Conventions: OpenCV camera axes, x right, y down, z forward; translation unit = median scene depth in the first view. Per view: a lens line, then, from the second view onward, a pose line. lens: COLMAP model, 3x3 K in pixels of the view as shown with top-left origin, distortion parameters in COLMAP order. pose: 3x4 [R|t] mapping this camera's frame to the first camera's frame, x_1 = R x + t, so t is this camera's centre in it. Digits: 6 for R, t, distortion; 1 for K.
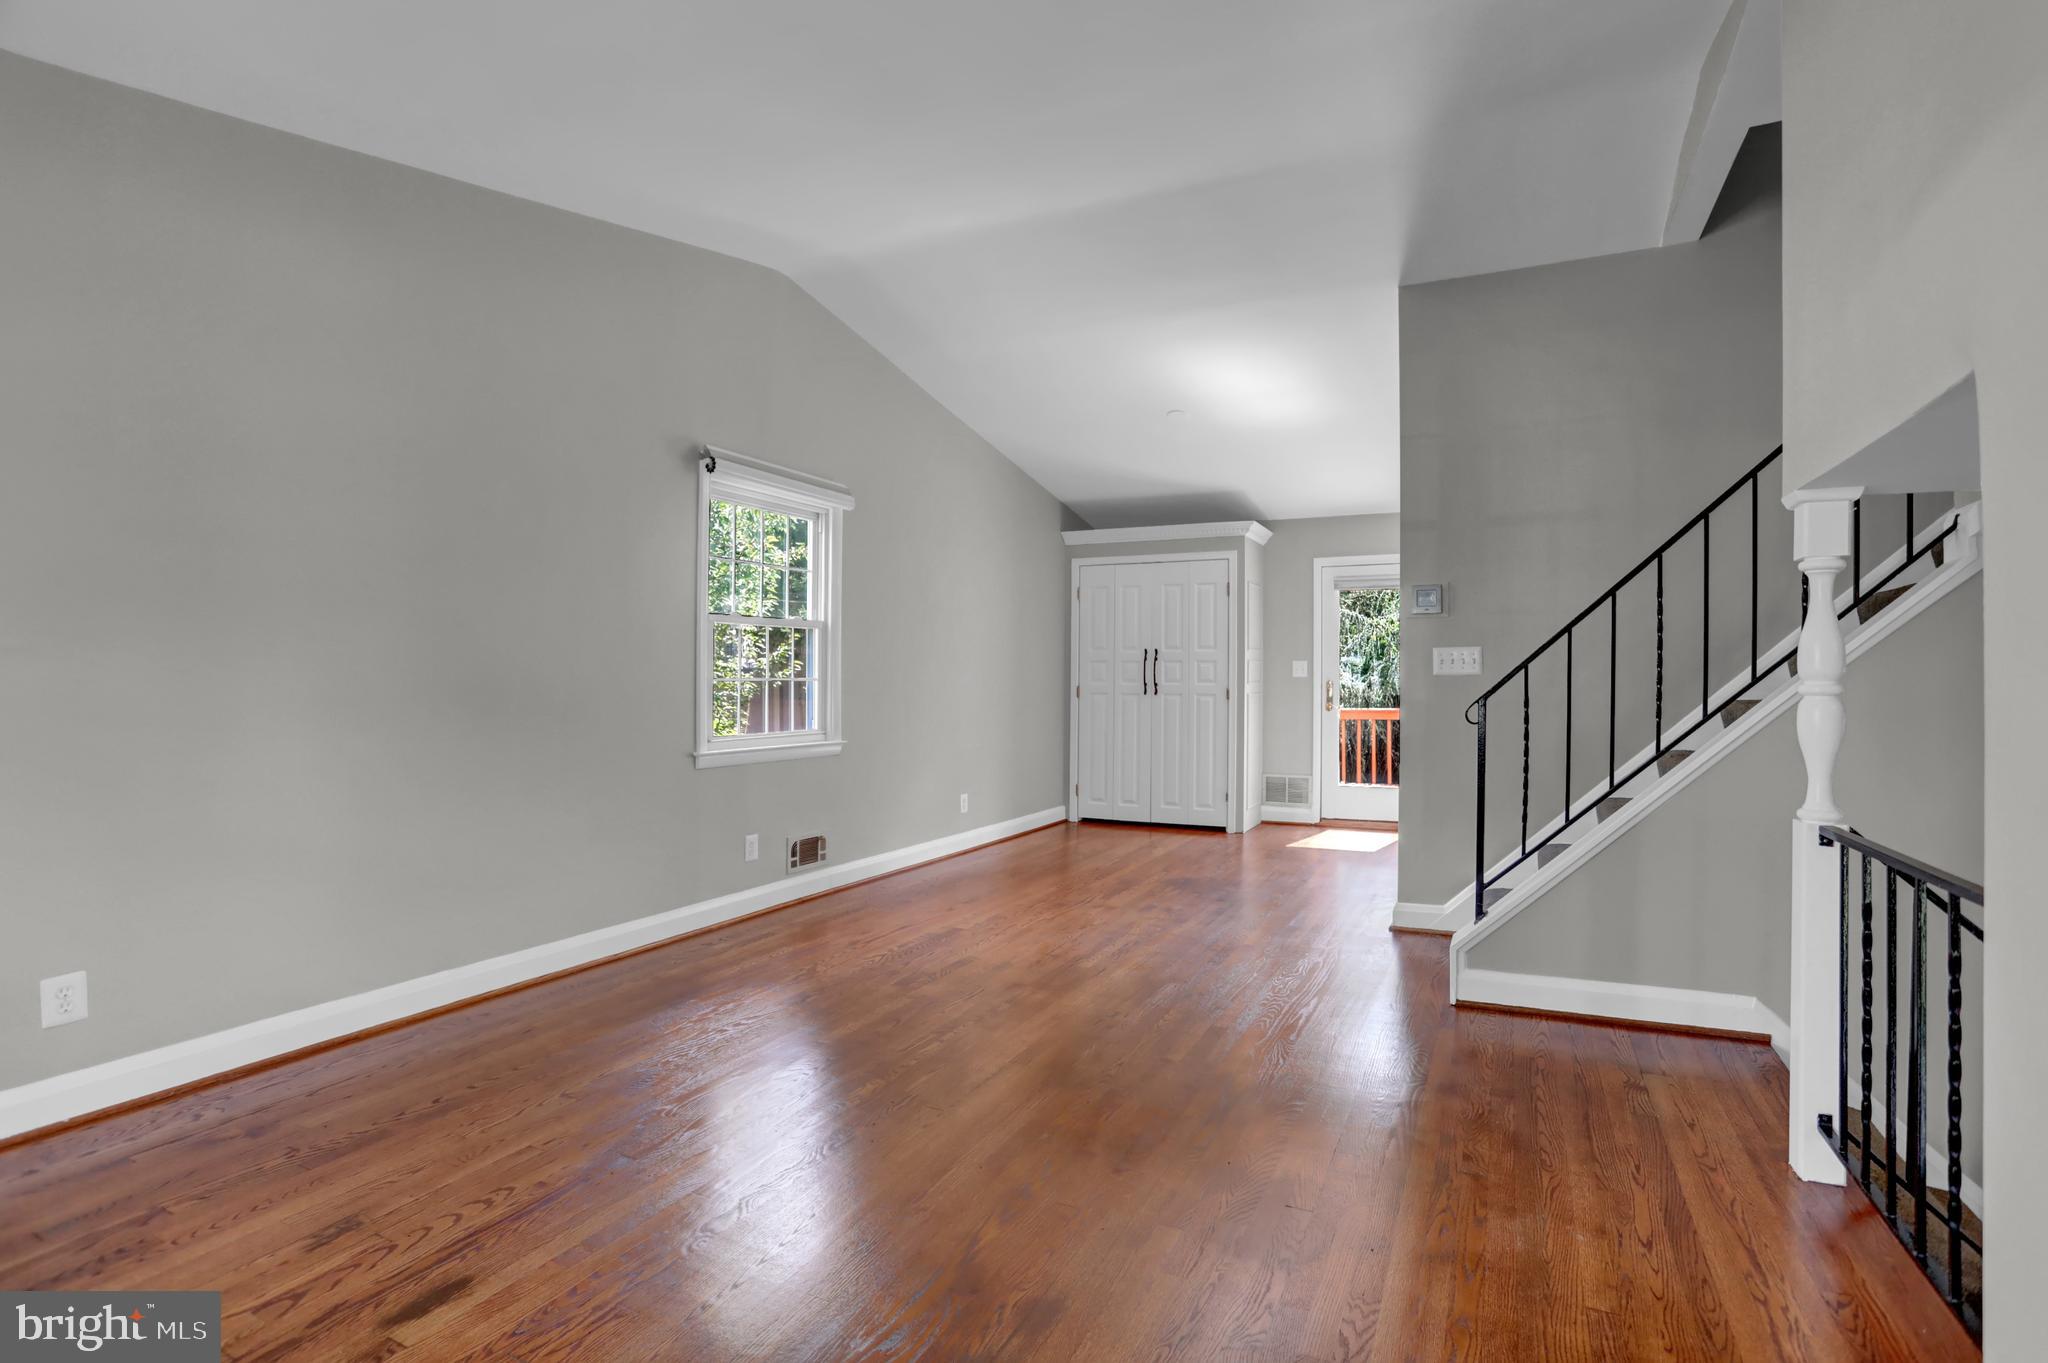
lens RADIAL K [[989.1, 0, 1030.4], [0, 989.1, 683.4], [0, 0, 1]] dist [-0.075632, 0.032964]
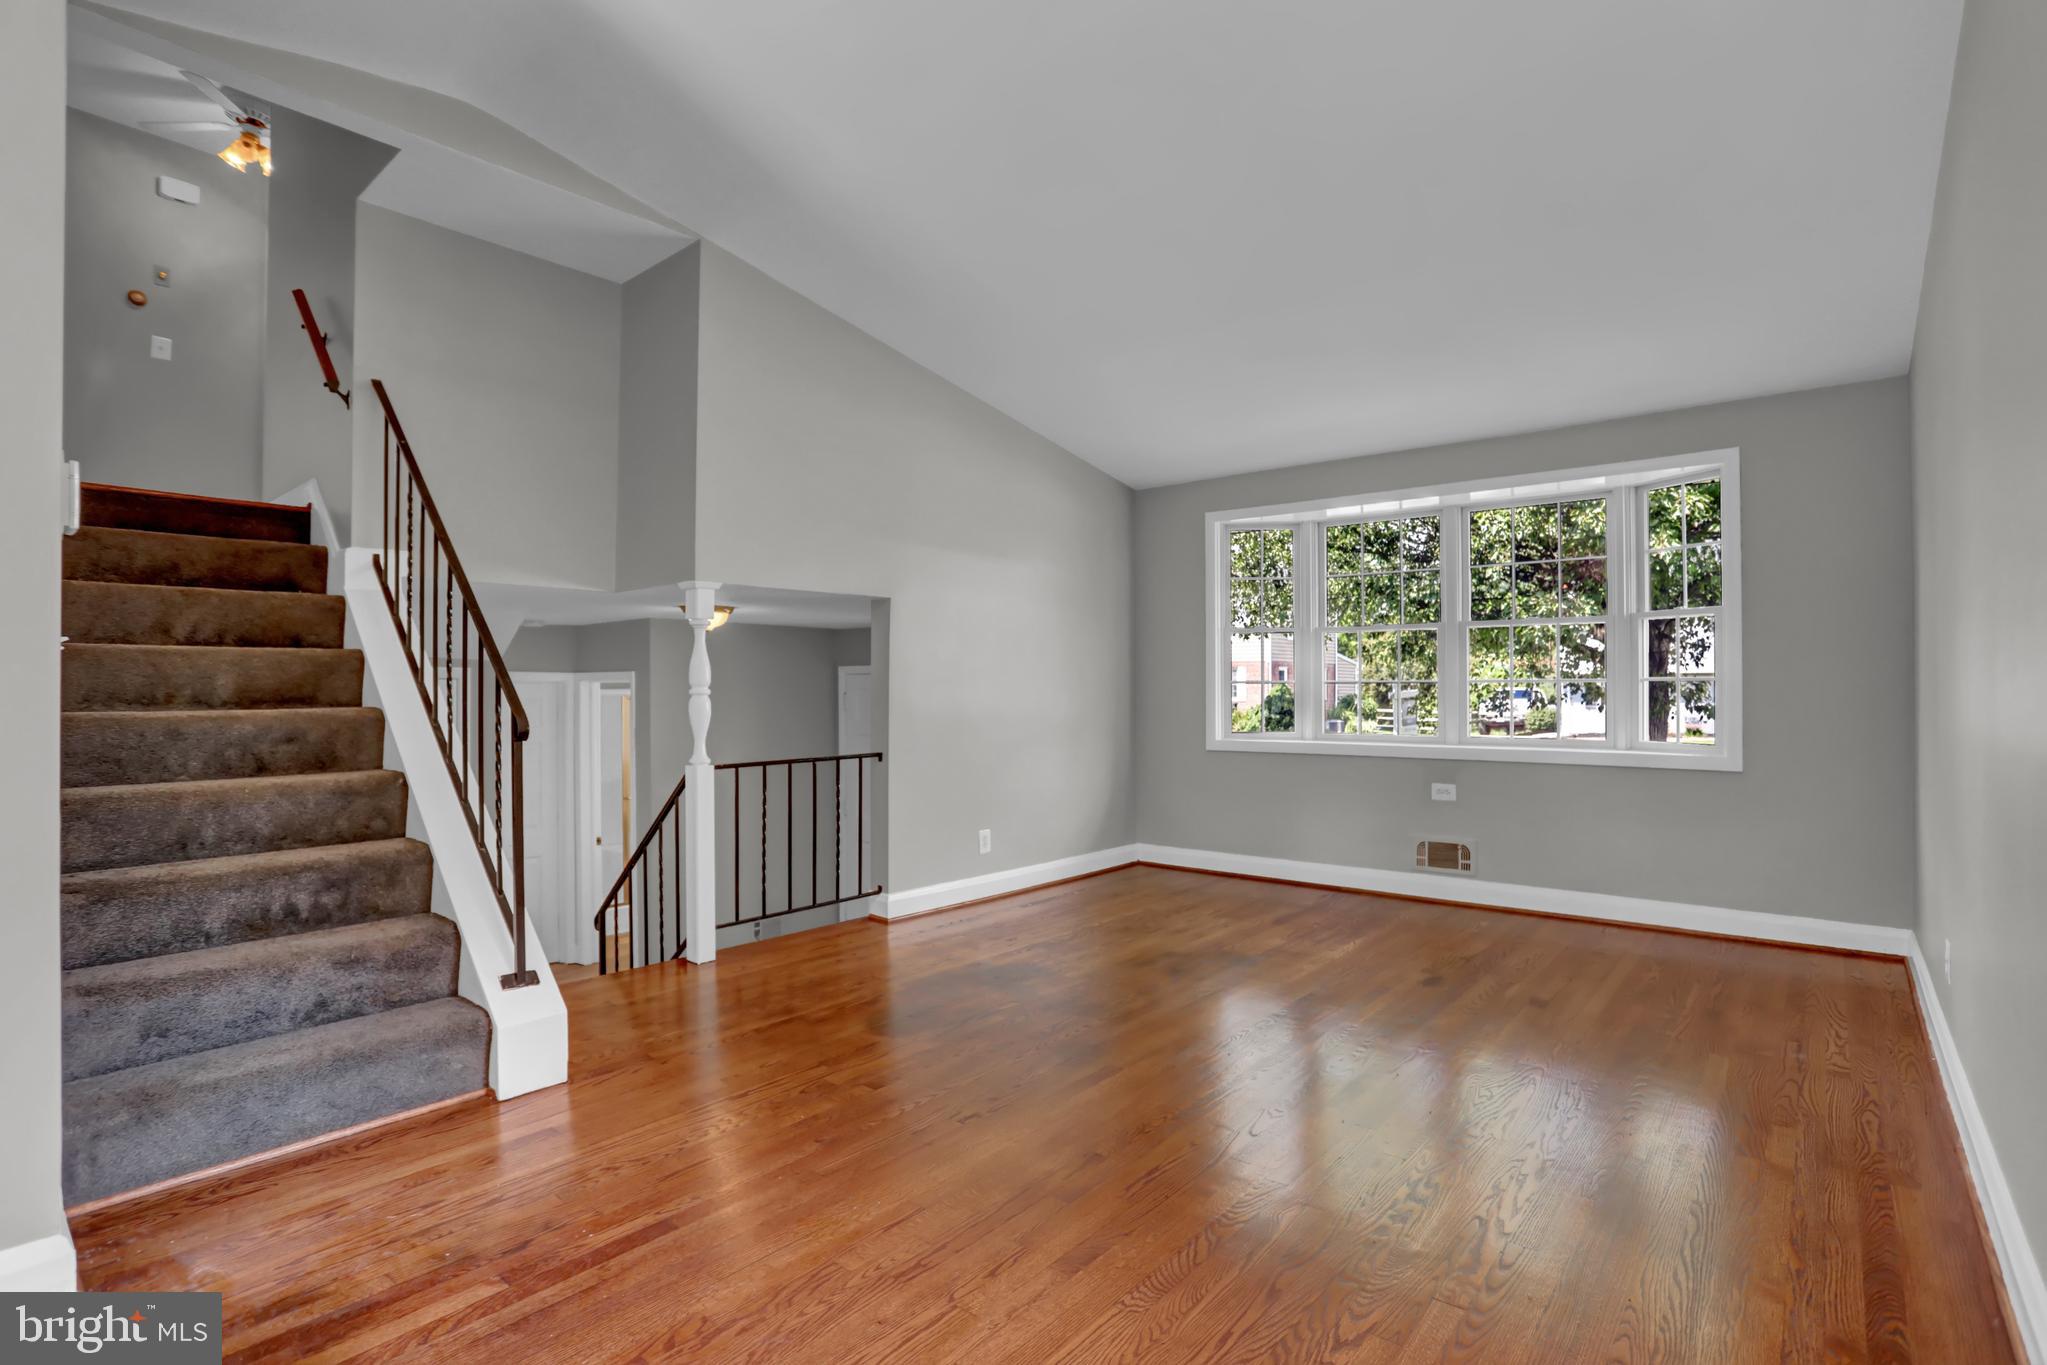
lens RADIAL K [[988.6, 0, 1029.9], [0, 988.6, 684.4], [0, 0, 1]] dist [-0.075632, 0.032964]
pose [[-0.971039, -0.006989, 0.238821, -0.064650], [-0.007068, 0.999975, 0.000524, -0.003577], [-0.238818, -0.001179, -0.971064, 0.764454]]
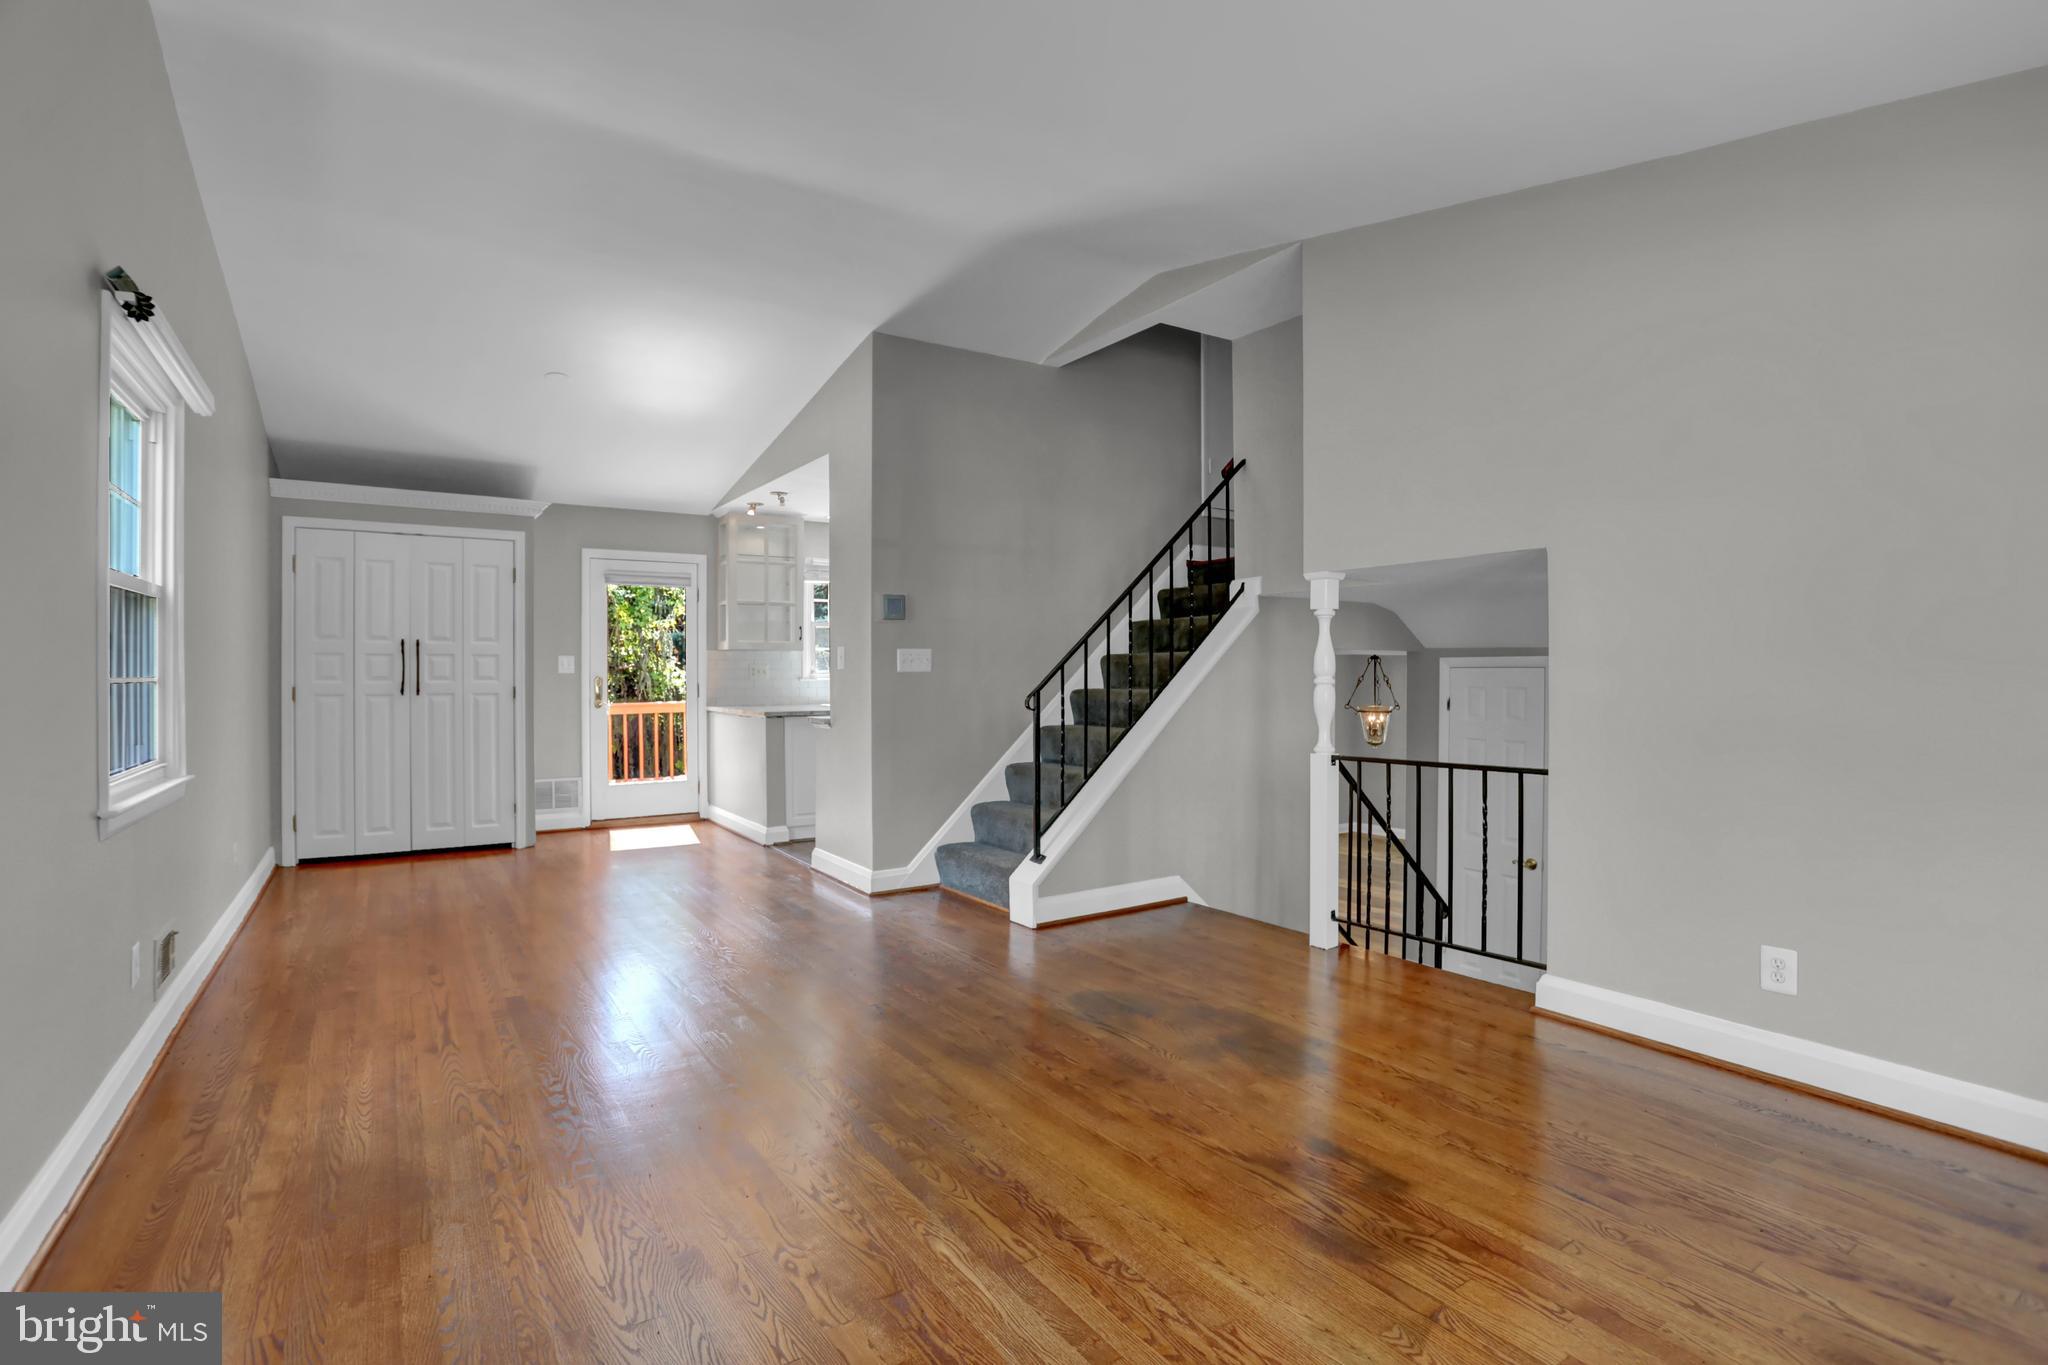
lens RADIAL K [[989.1, 0, 1030.4], [0, 989.1, 684.4], [0, 0, 1]] dist [-0.075632, 0.032964]
pose [[0.508062, -0.013746, 0.861211, -0.311897], [0.006673, 0.999905, 0.012023, -0.003929], [-0.861295, -0.000361, 0.508106, 0.153275]]
